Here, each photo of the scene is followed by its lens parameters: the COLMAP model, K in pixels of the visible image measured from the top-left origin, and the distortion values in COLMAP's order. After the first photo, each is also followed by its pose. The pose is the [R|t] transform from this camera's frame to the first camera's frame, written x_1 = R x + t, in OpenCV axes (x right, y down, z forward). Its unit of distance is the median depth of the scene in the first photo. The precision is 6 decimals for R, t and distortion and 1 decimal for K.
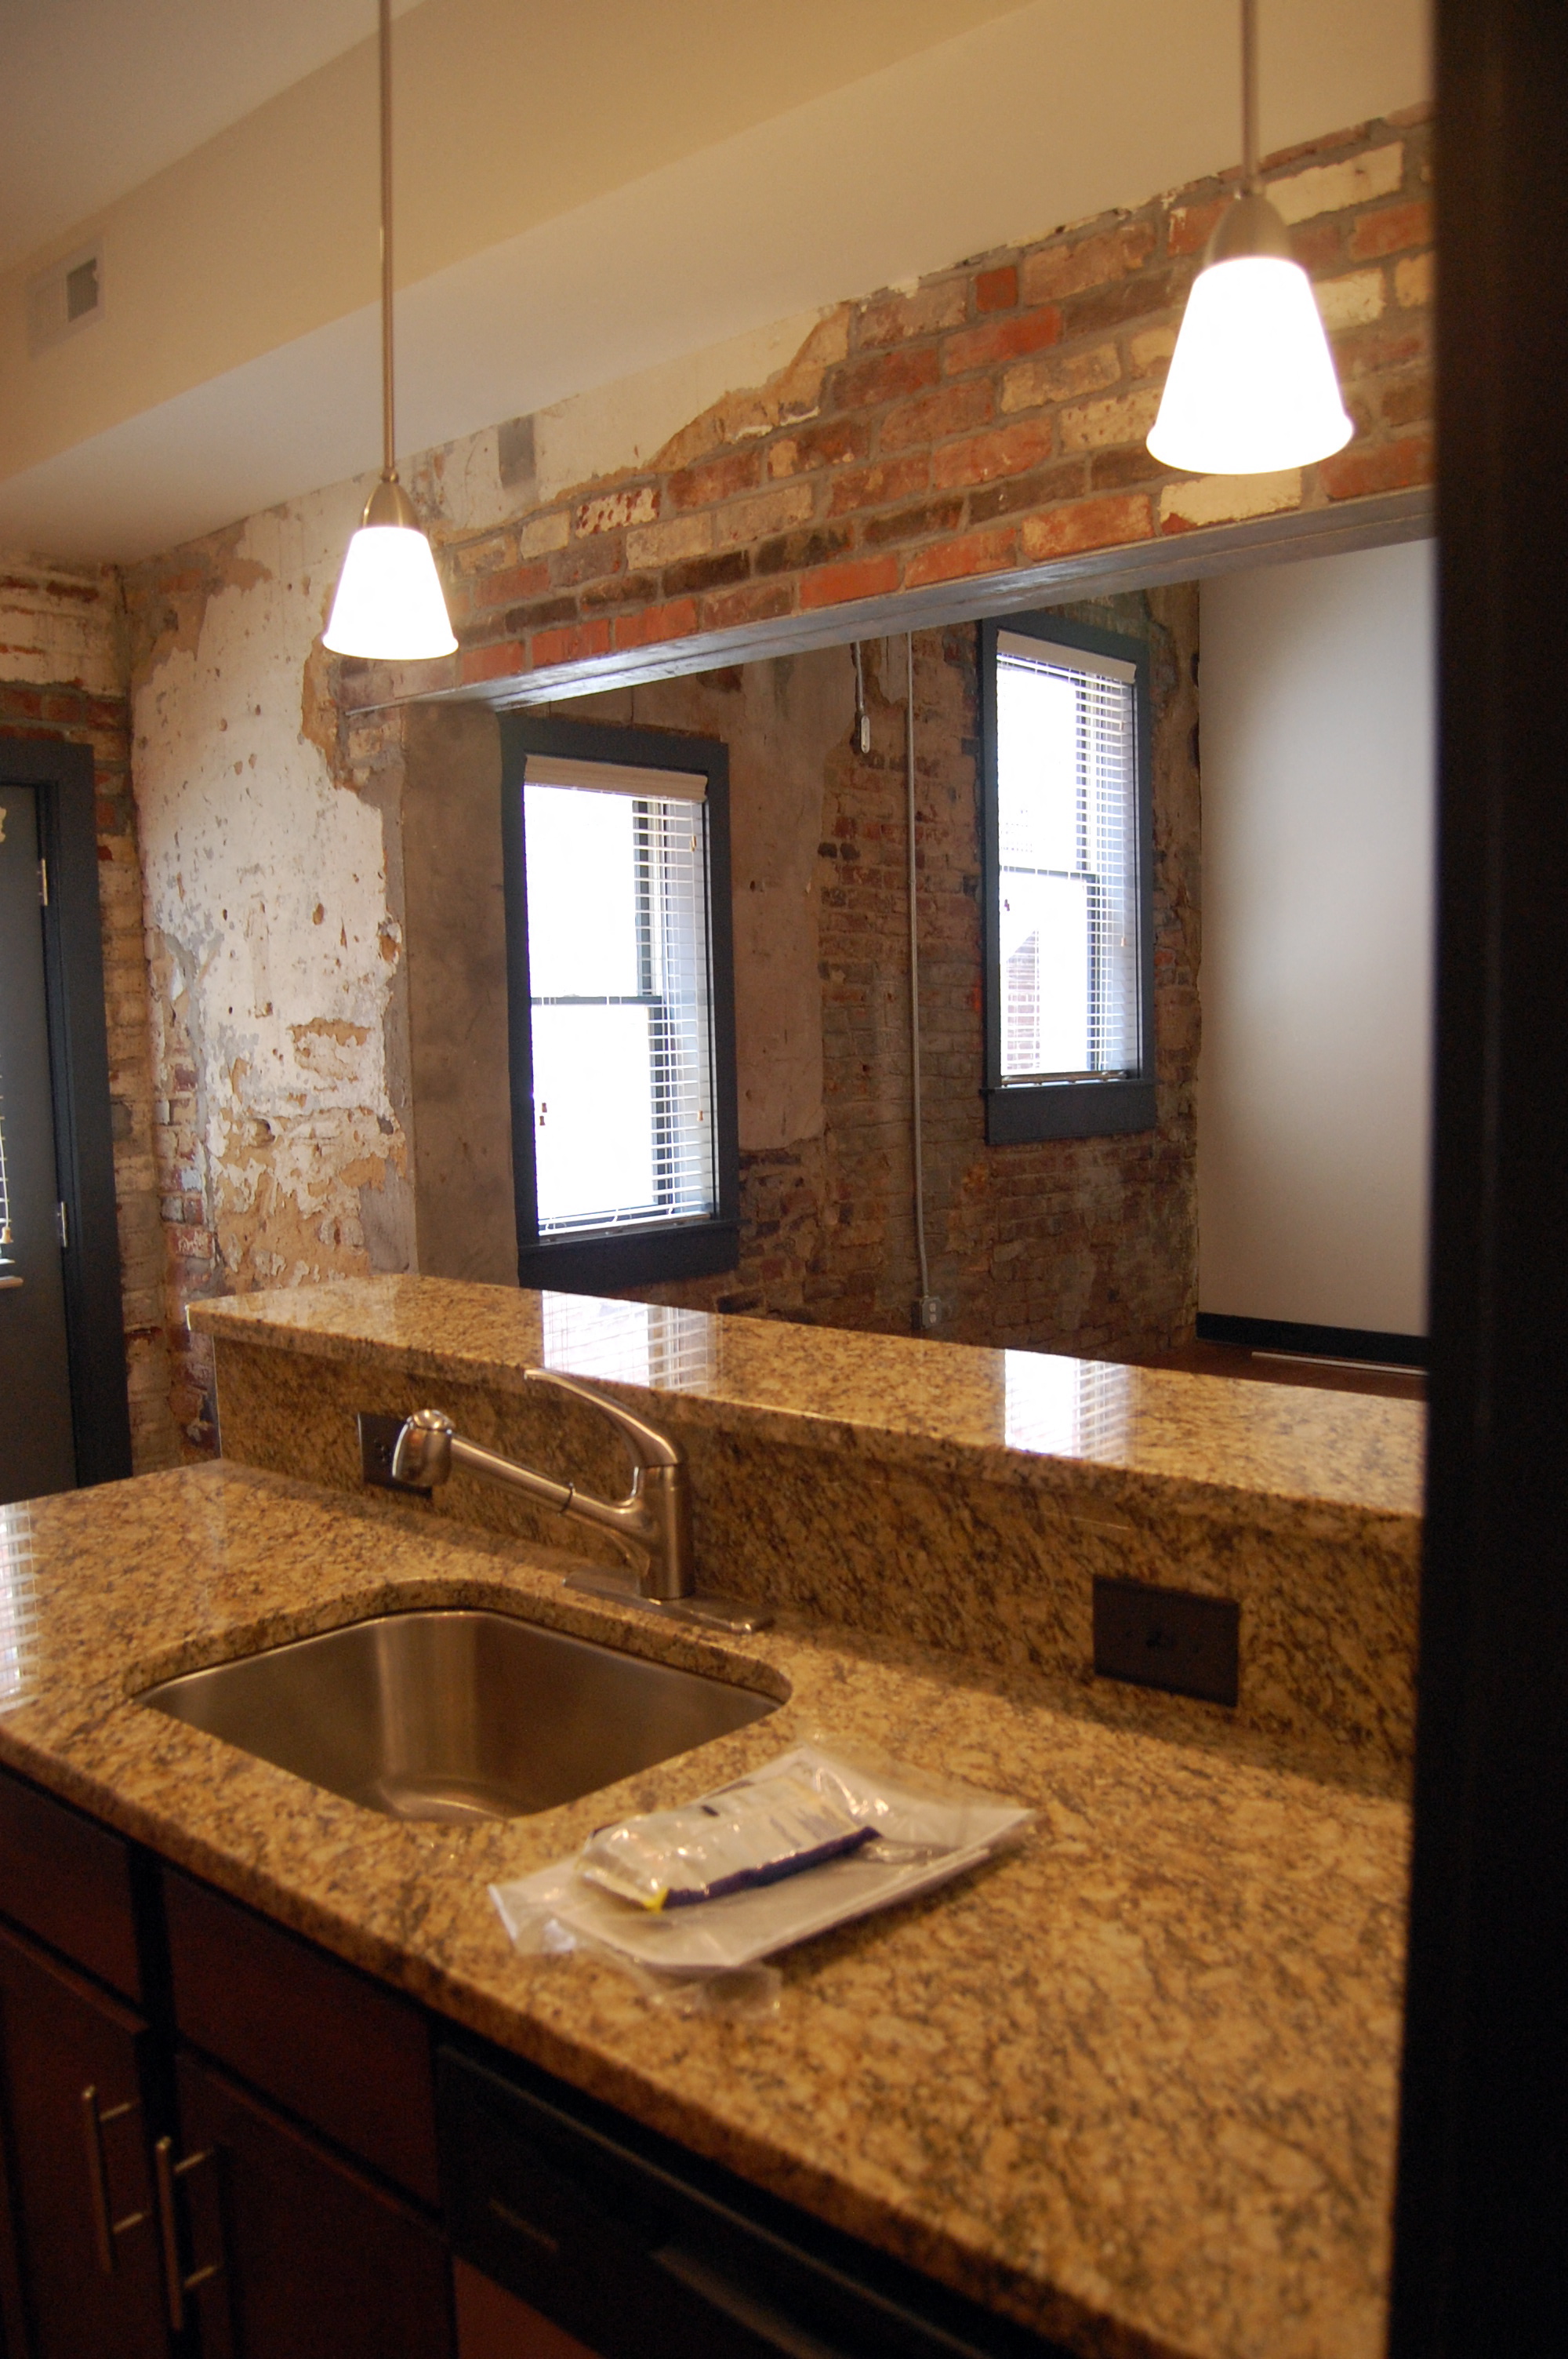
lens RADIAL K [[1884.2, 0, 783.1], [0, 1884.2, 1191.3], [0, 0, 1]] dist [-0.004333, -0.001654]
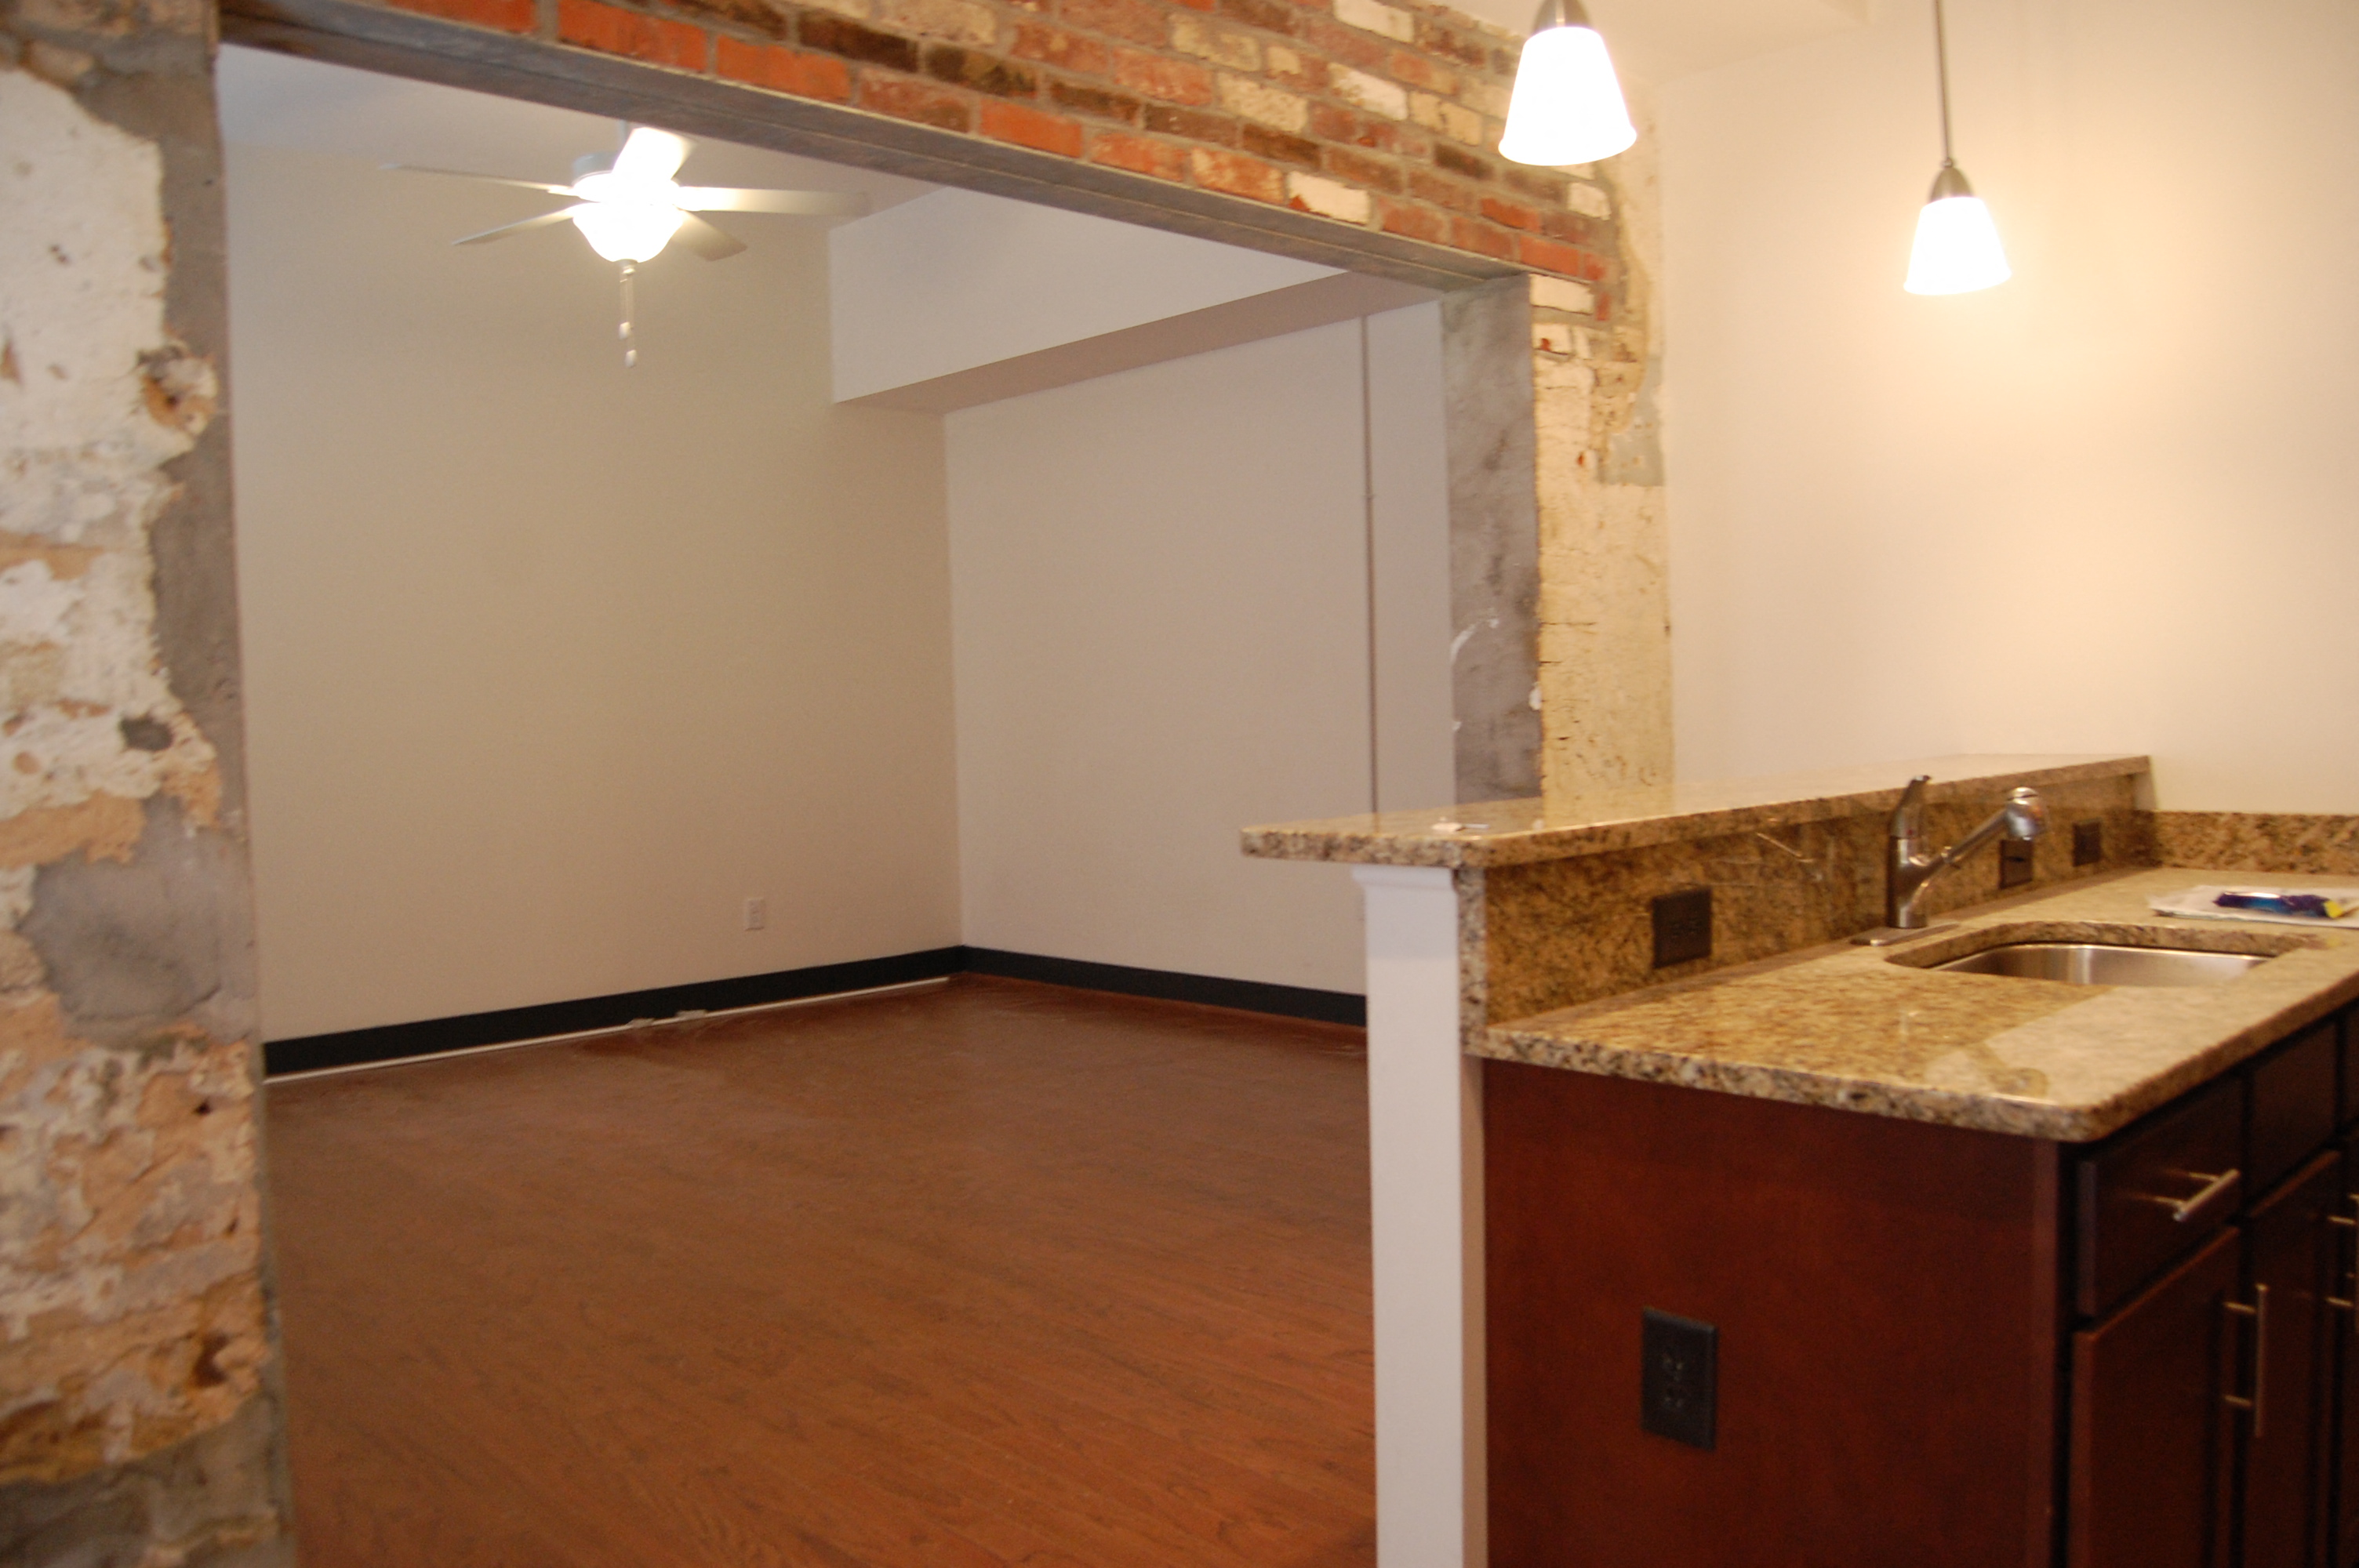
lens RADIAL K [[1810.1, 0, 1176.9], [0, 1810.1, 775.1], [0, 0, 1]] dist [-0.004666, 0.000320]
pose [[0.077834, -0.036647, 0.996293, -0.954146], [0.117978, 0.992641, 0.027295, -0.003708], [-0.989961, 0.115416, 0.081584, 0.920647]]
